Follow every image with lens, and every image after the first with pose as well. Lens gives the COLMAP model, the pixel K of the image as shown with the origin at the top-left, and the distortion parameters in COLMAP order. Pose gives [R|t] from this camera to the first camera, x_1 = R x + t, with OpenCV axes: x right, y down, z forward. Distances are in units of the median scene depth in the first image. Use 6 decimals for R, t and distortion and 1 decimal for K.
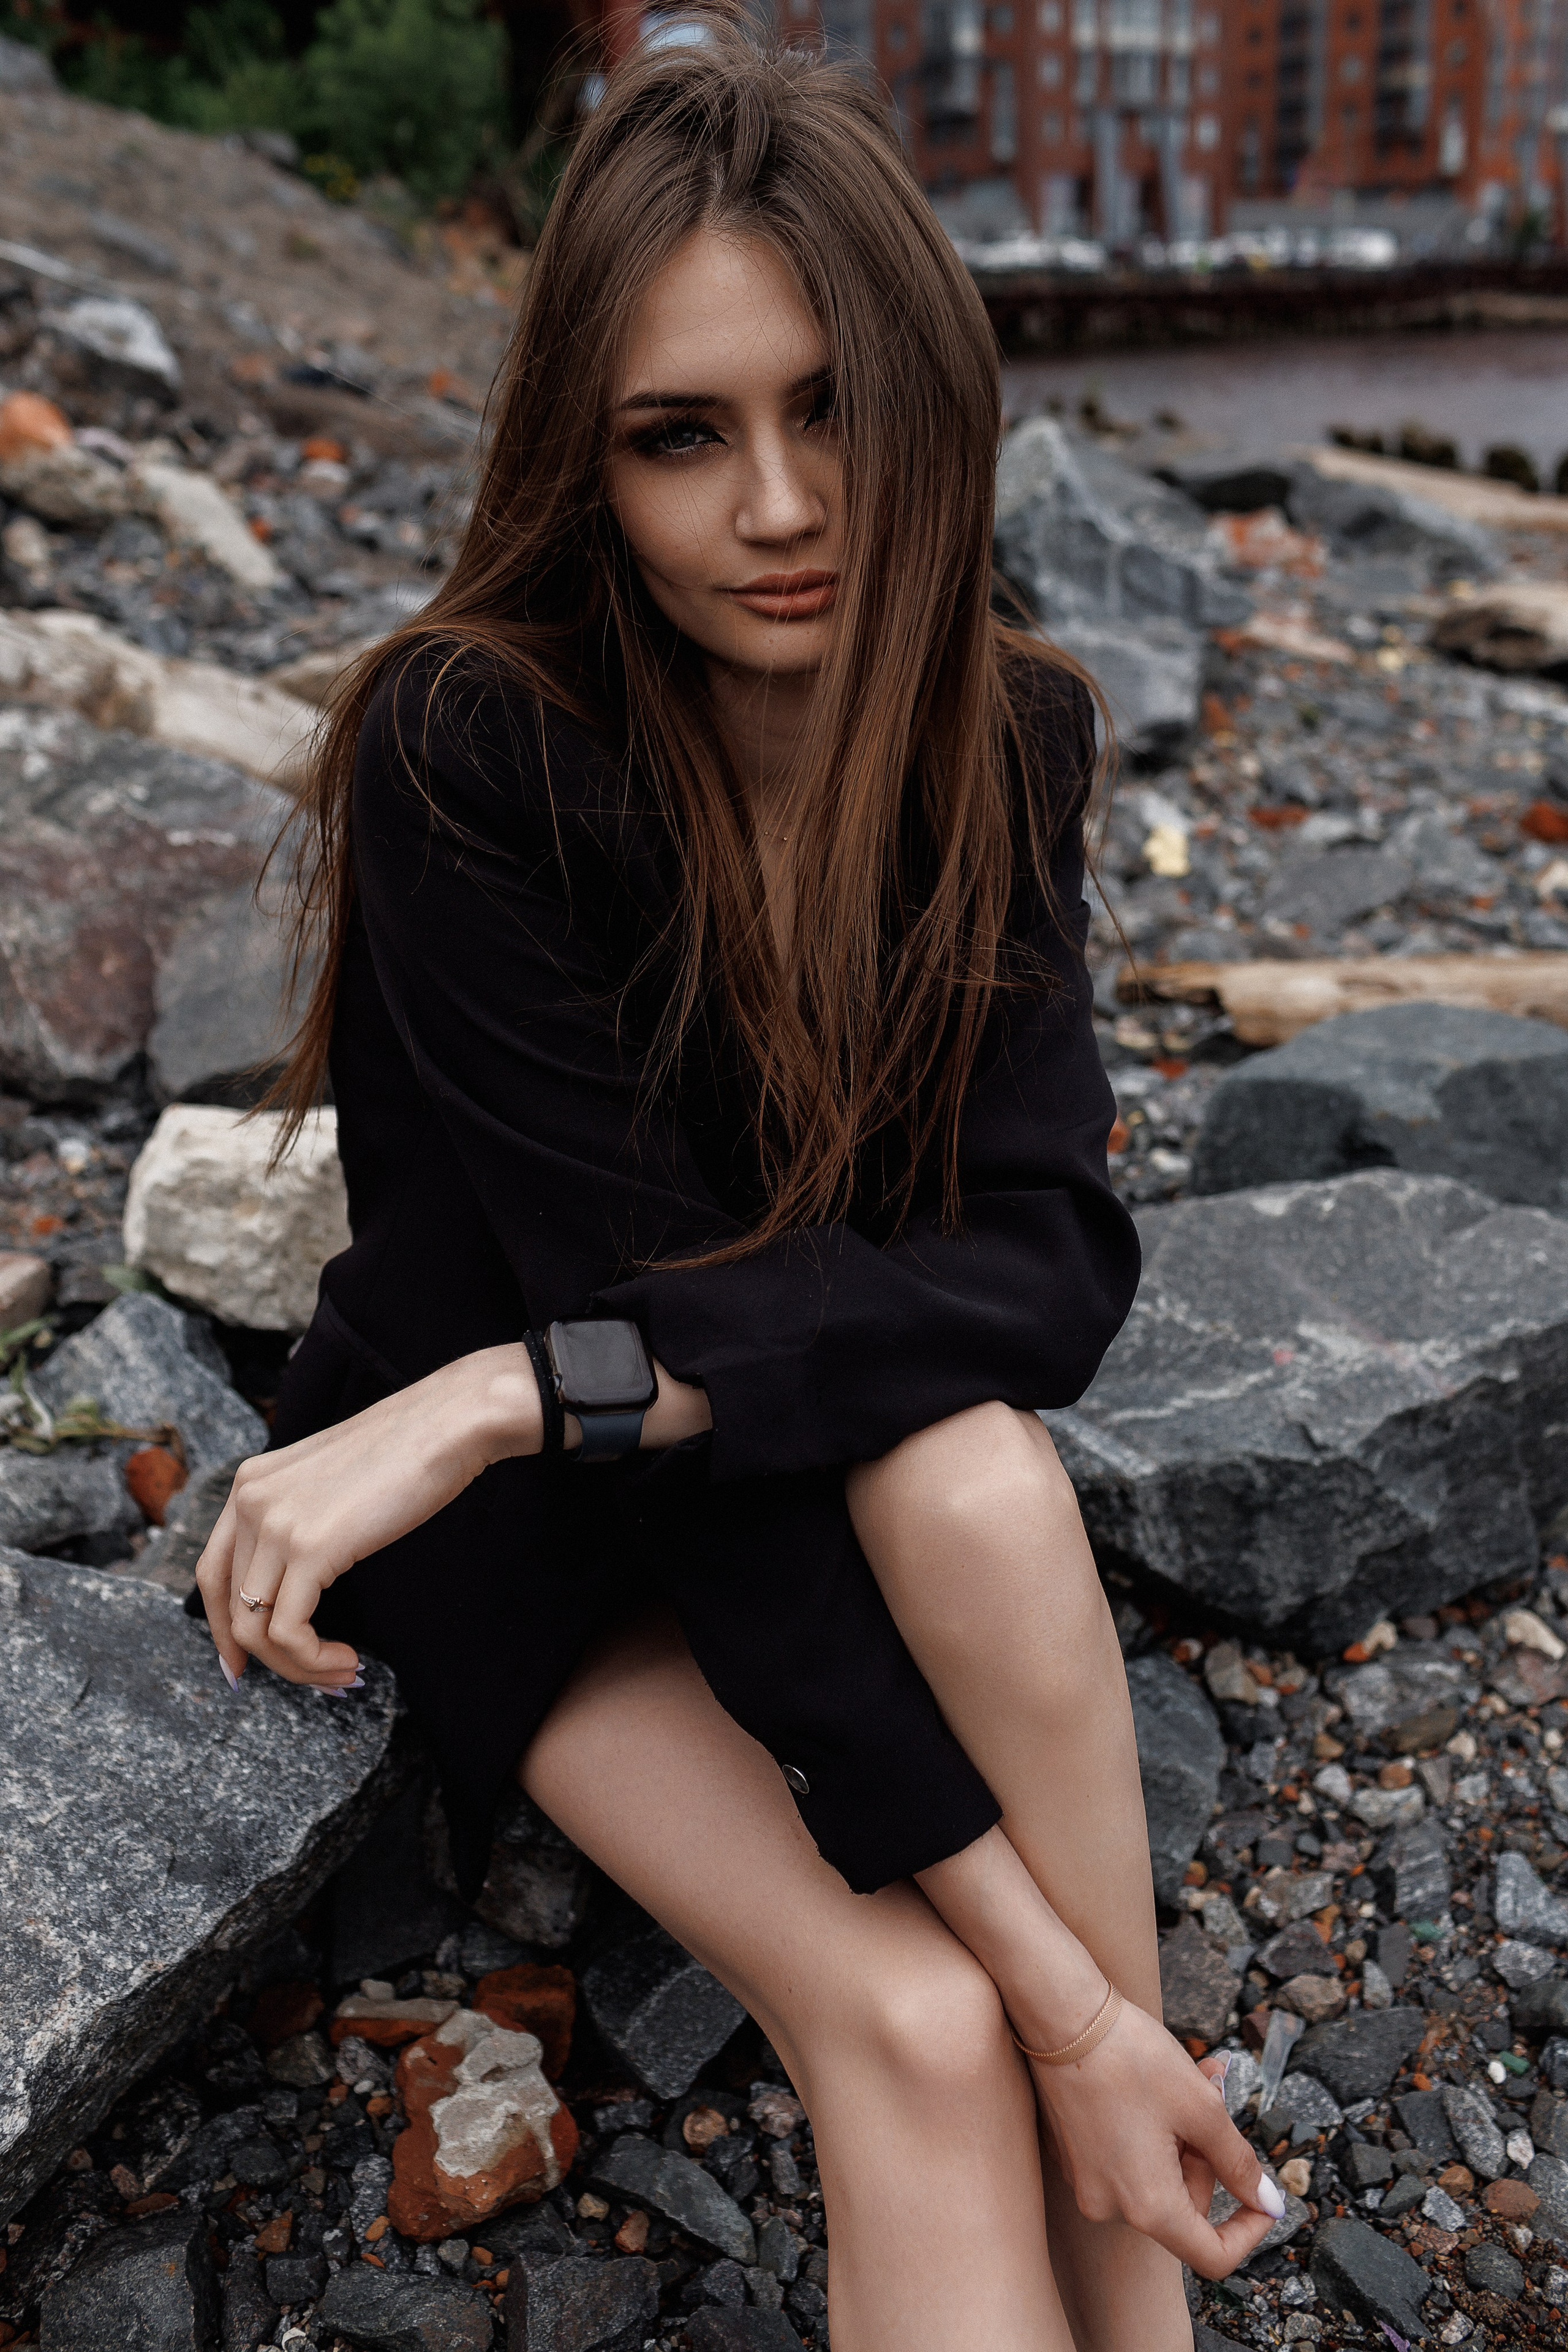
lens RADIAL K [[2271.4, 0, 777.6], [0, 2271.4, 1157.9], [0, 0, 1]] dist [-0.080139, 0.121657]
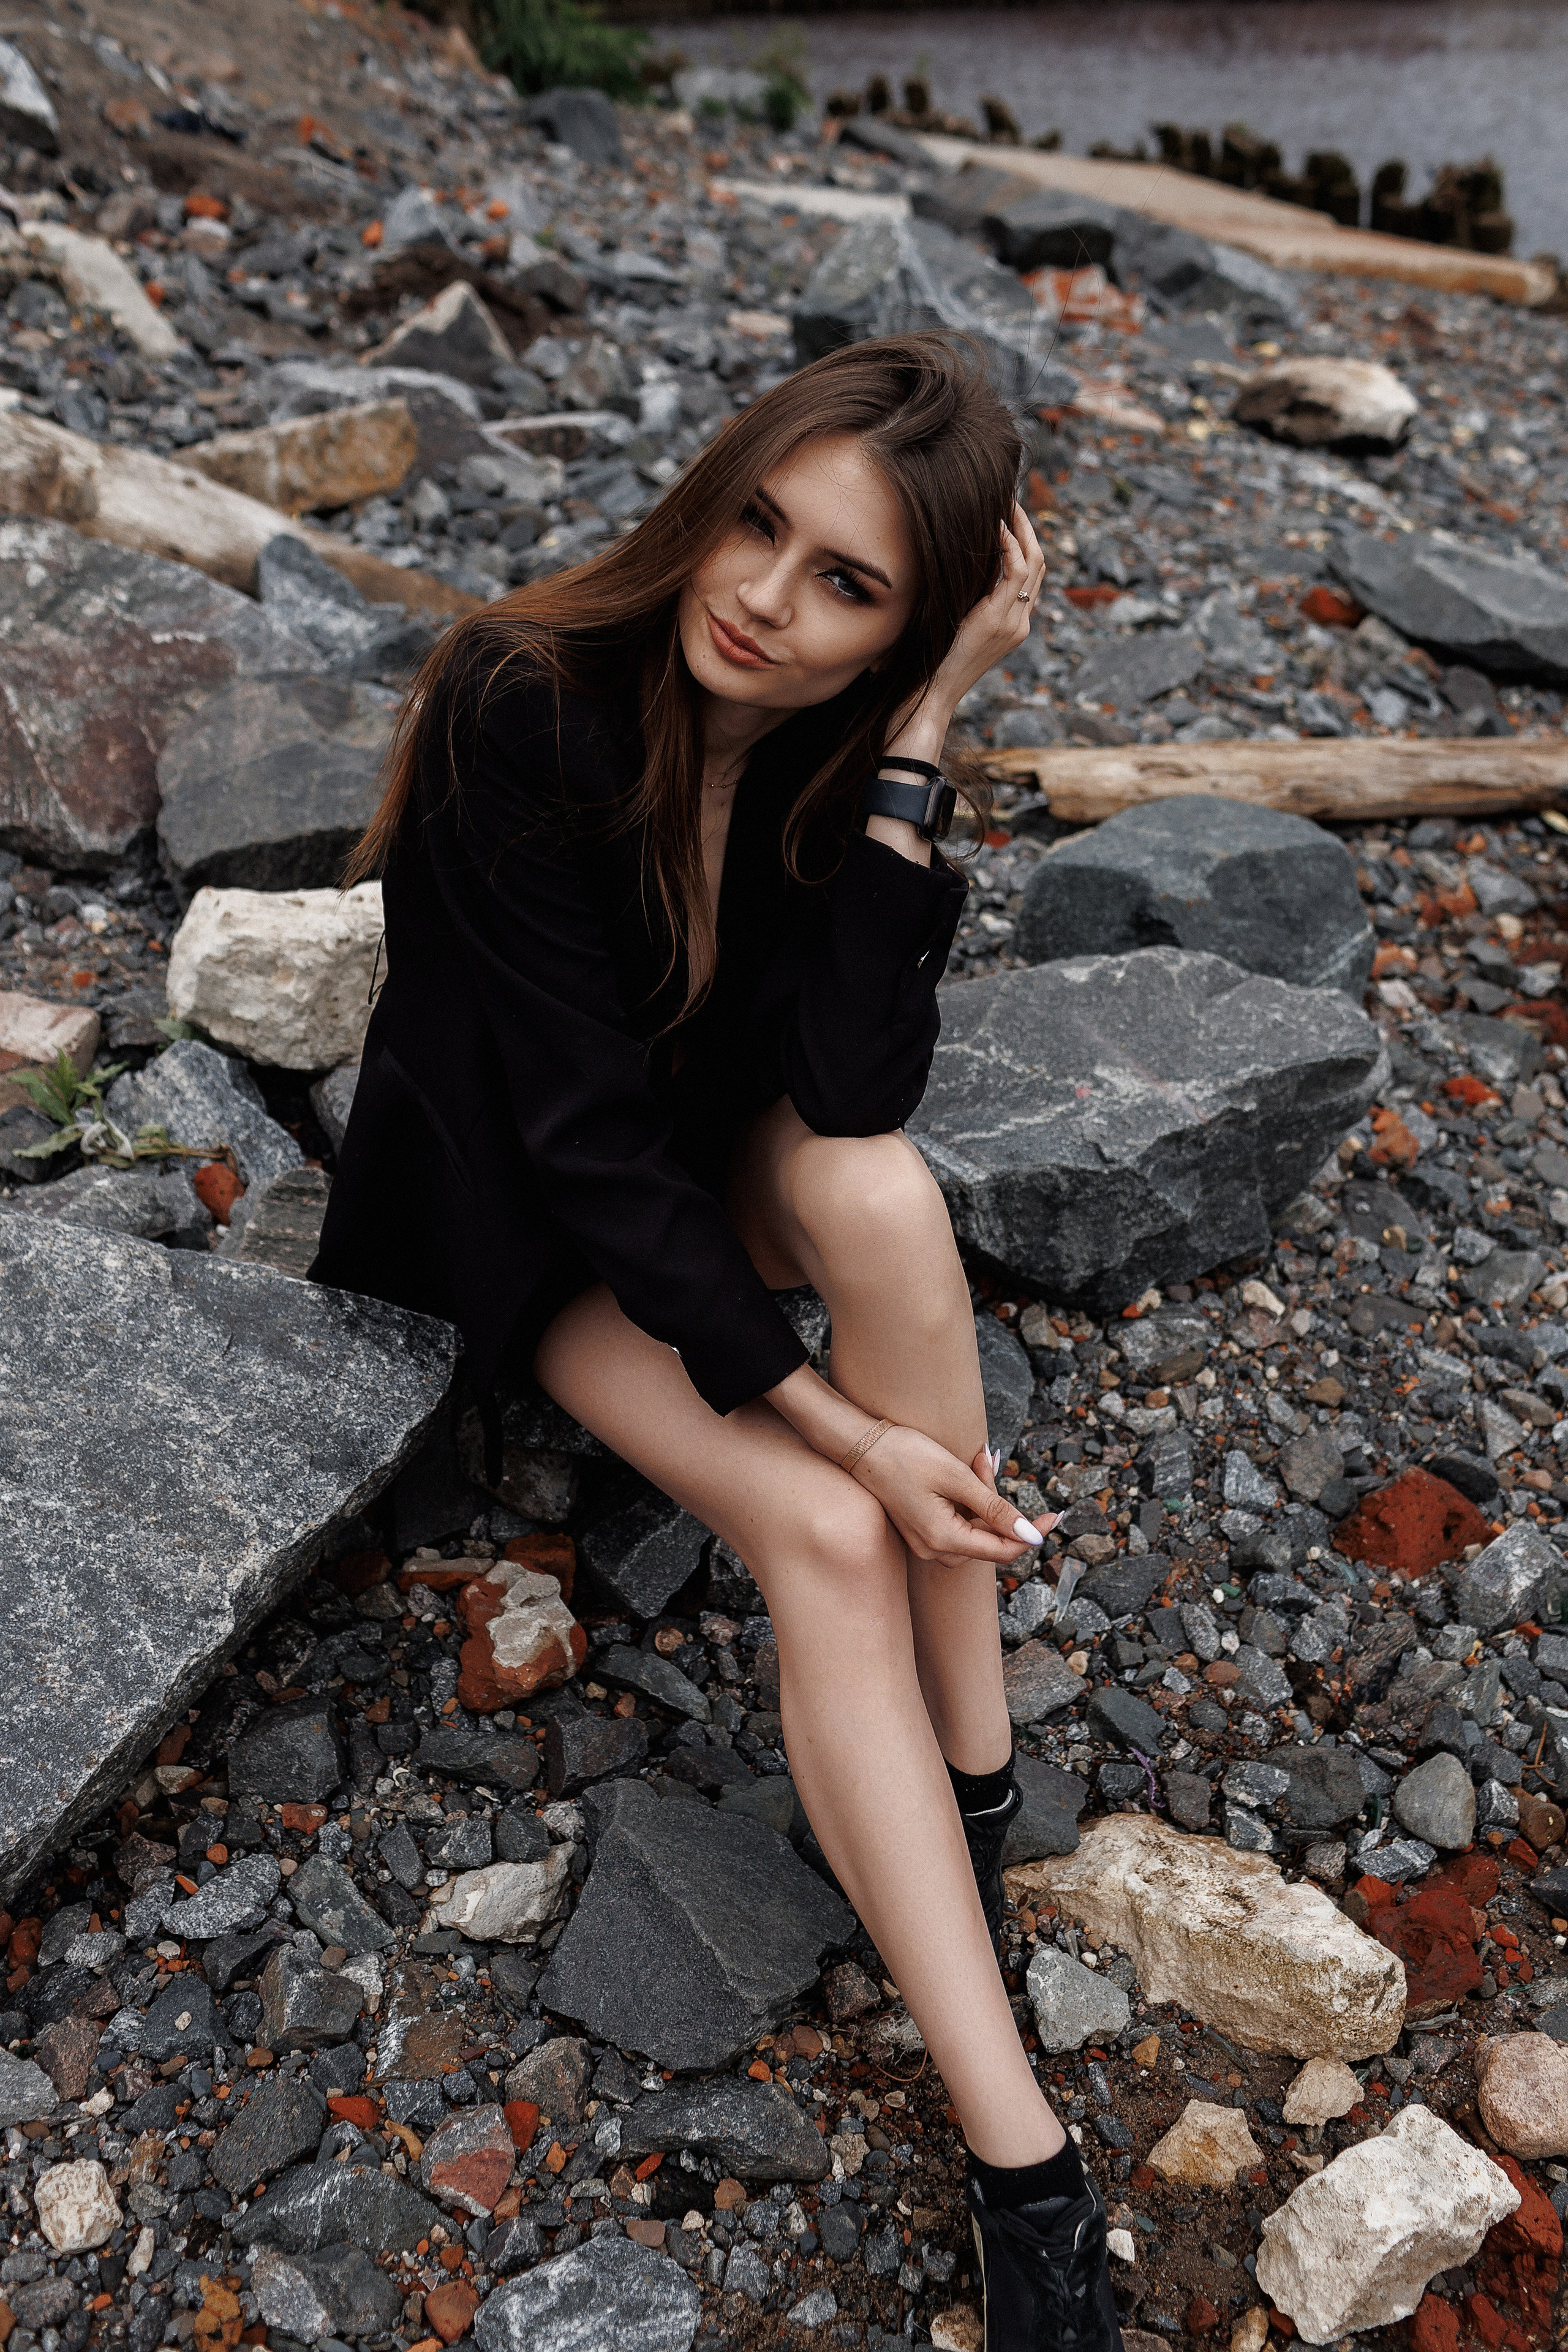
lens RADIAL K [[2216.3, 0, 779.2], [0, 2216.3, 1187.3], [0, 0, 1]] dist [-0.046273, 0.083013]
pose [[0.996557, -0.004947, 0.082766, -0.062390], [-0.007530, 0.988694, 0.149755, -0.050327], [-0.082571, -0.149863, 0.985253, -0.275513]]
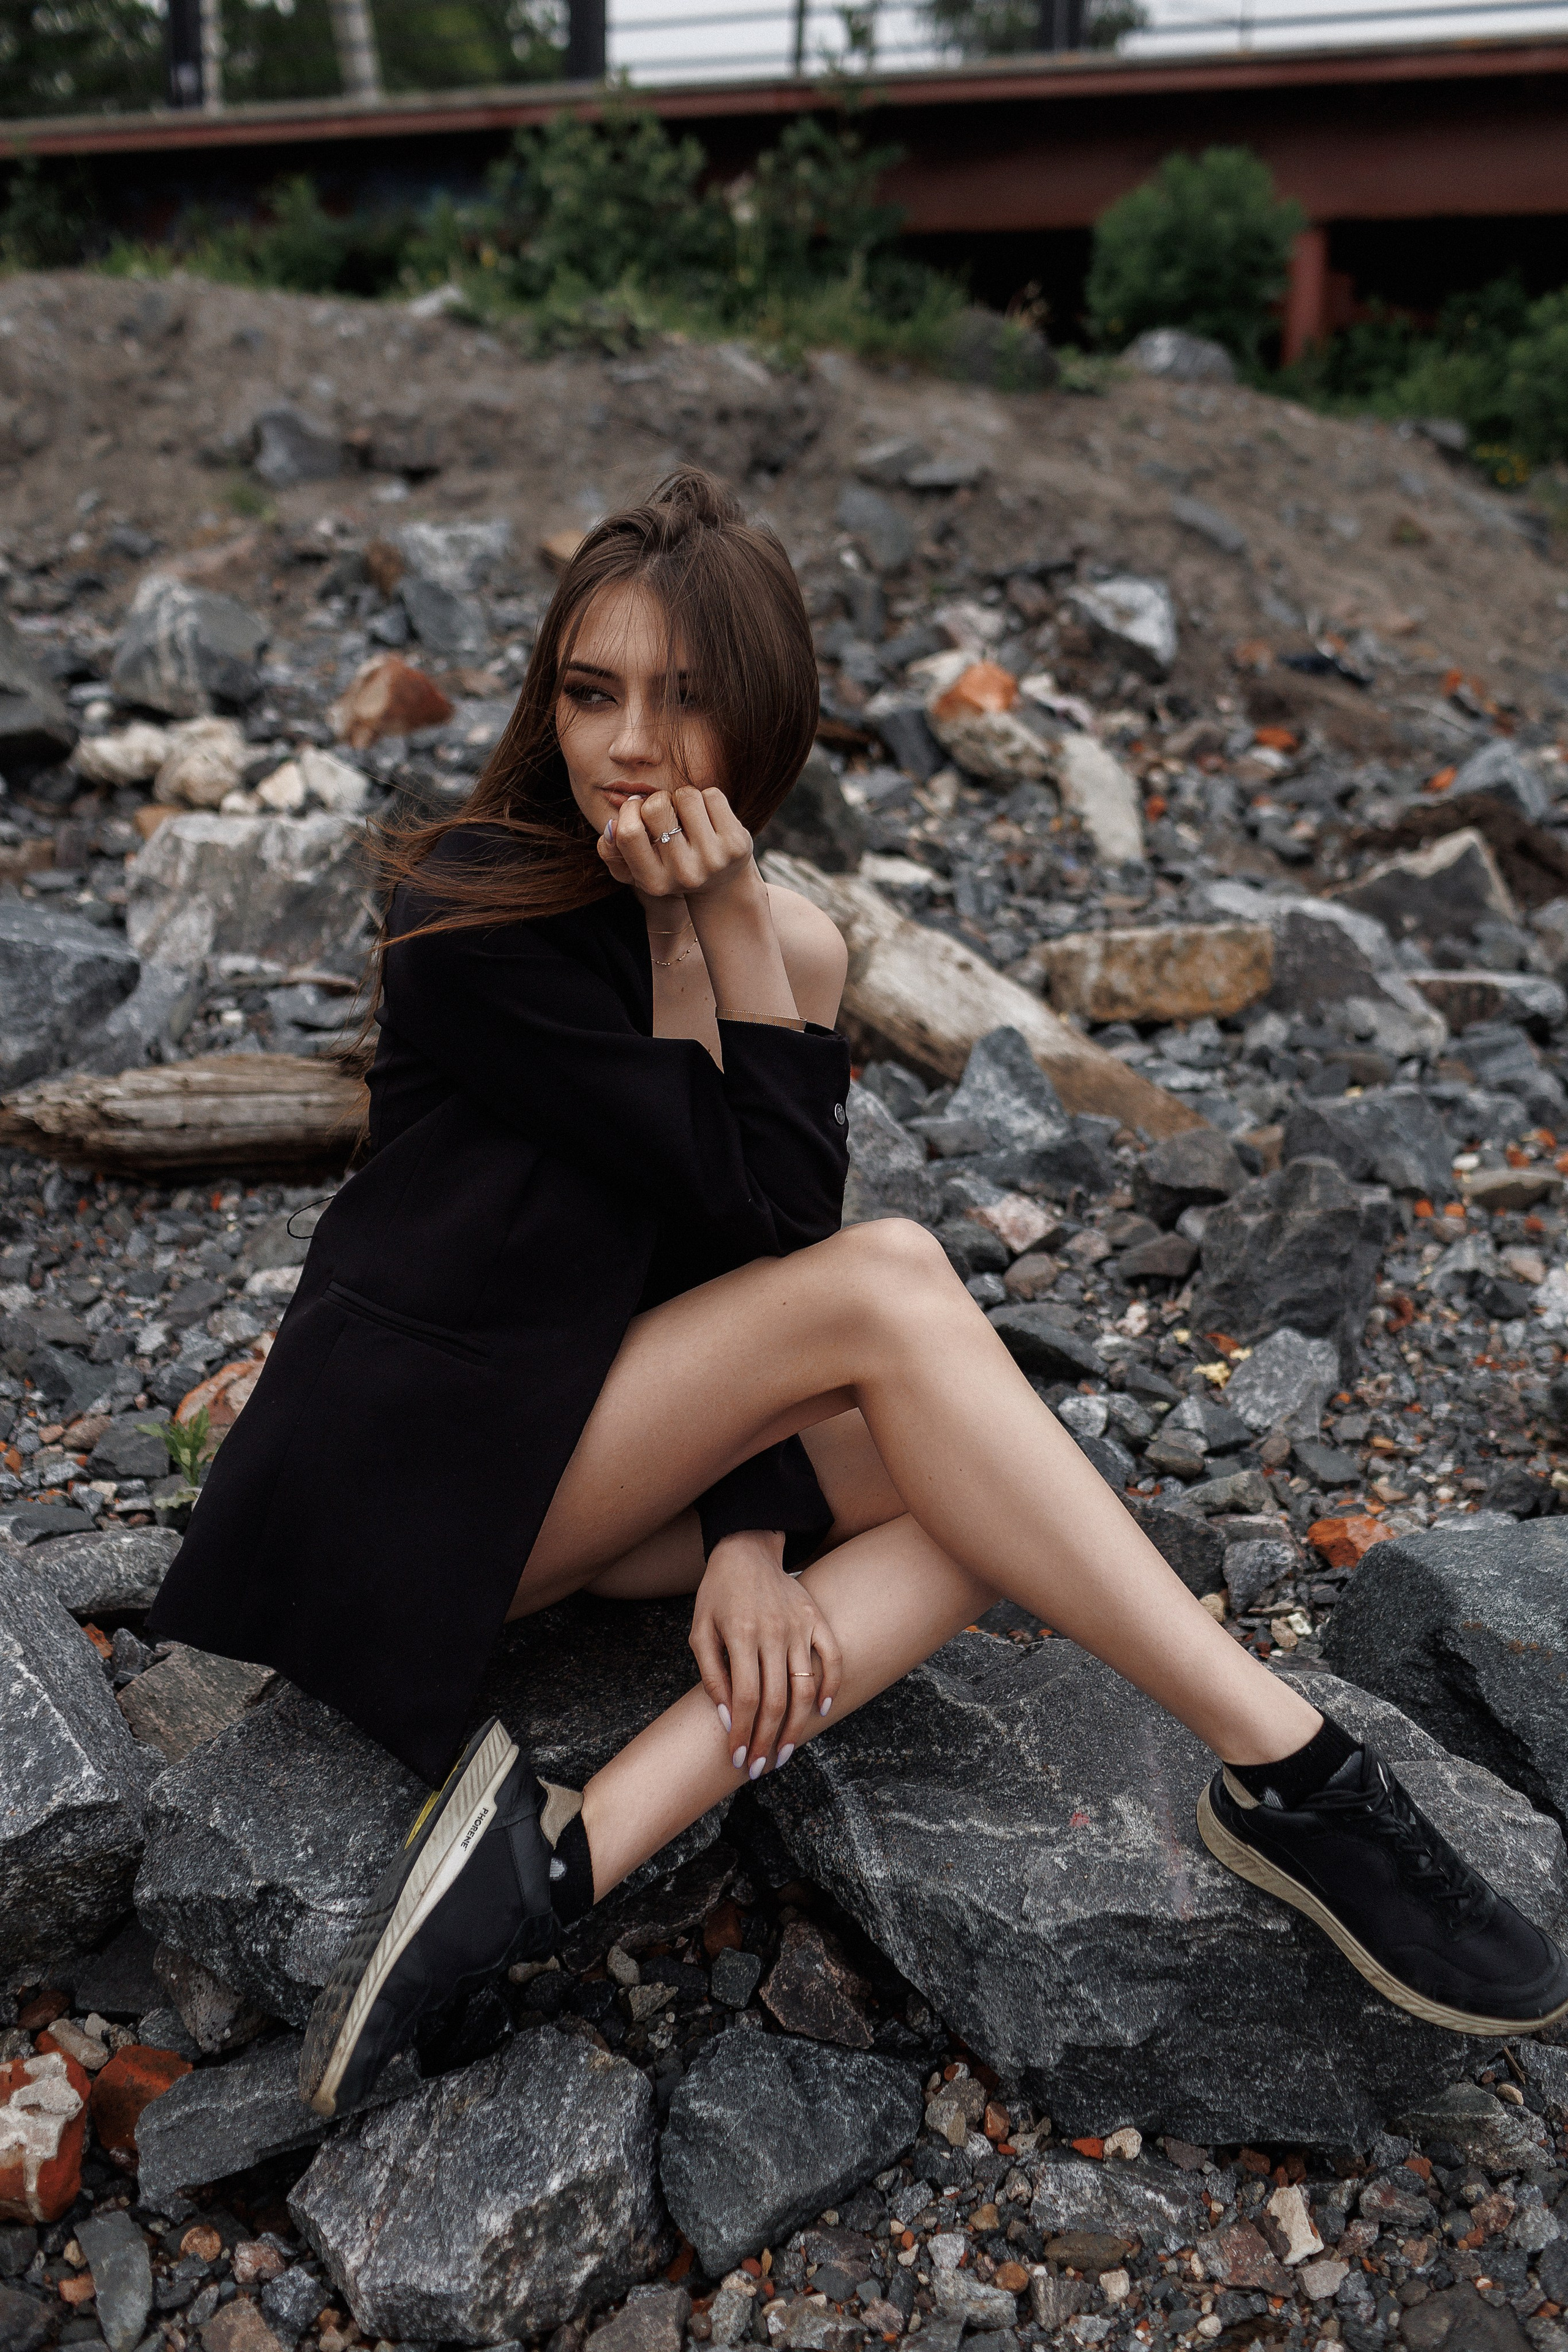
lens RADIAL K [[2271.4, 0, 777.6], [0, 2271.4, 1157.9], [0, 0, 1]] dist [-0.080139, 0.121657]
pose [[0.820197, 0.206139, -0.533651, 0.582493], [-0.252129, 0.967596, -0.013748, -0.144835], [0.513524, 0.145825, 0.845593, 0.060988]]
